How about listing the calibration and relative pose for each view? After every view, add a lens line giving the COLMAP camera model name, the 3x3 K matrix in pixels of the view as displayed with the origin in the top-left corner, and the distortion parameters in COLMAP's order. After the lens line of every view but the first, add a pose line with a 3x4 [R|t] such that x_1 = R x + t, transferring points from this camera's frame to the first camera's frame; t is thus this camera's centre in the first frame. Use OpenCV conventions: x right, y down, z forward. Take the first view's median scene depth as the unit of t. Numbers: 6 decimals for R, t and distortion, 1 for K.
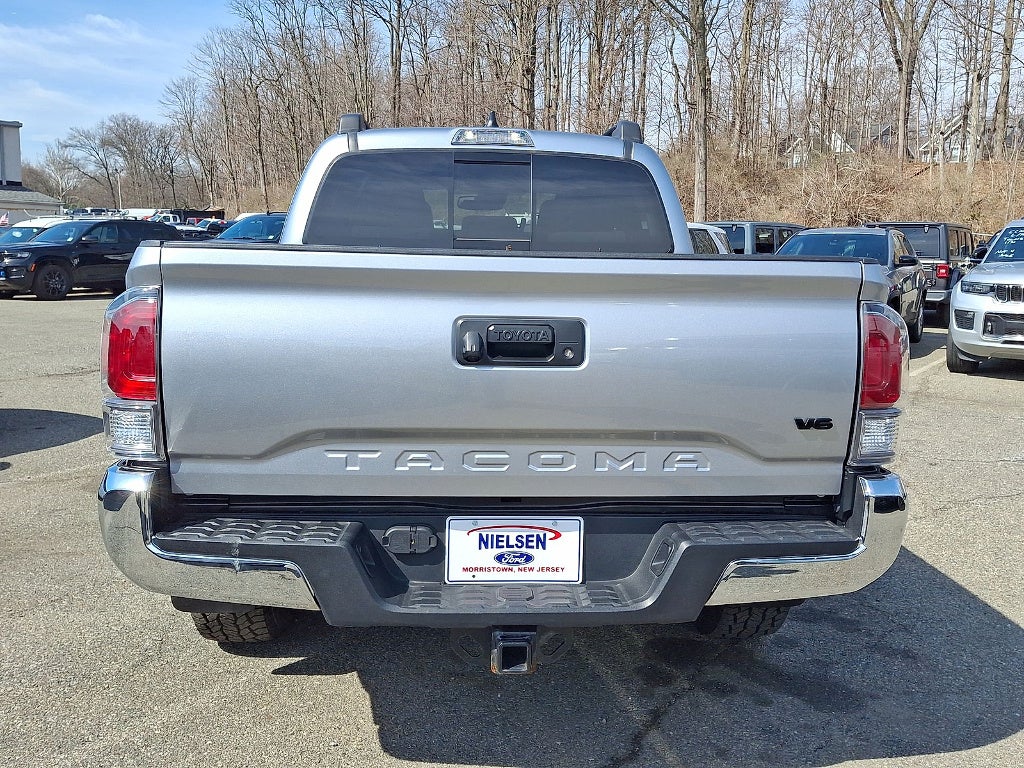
lens RADIAL K [[968.5, 0, 513.4], [0, 968.5, 345.4], [0, 0, 1]] dist [0.011839, -0.004980]
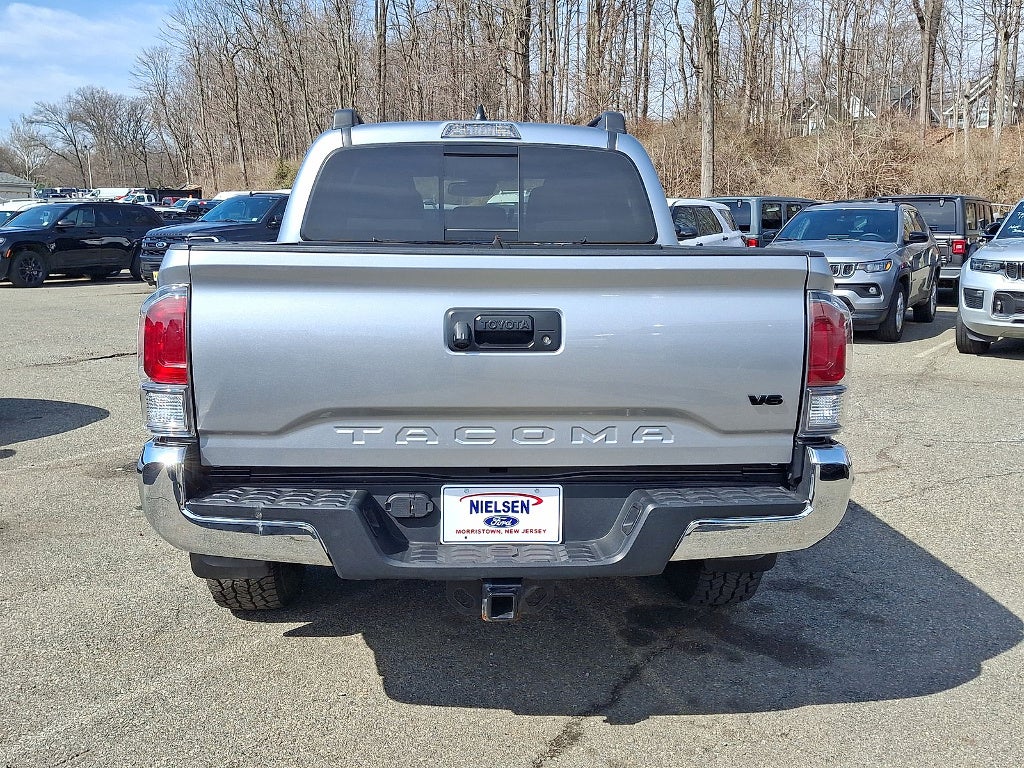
lens RADIAL K [[1141.1, 0, 480.4], [0, 1141.1, 384.5], [0, 0, 1]] dist [0.017432, -0.008676]
pose [[0.999430, -0.008958, -0.032545, 0.016406], [0.010581, 0.998691, 0.050051, -0.005340], [0.032054, -0.050367, 0.998216, -0.251684]]
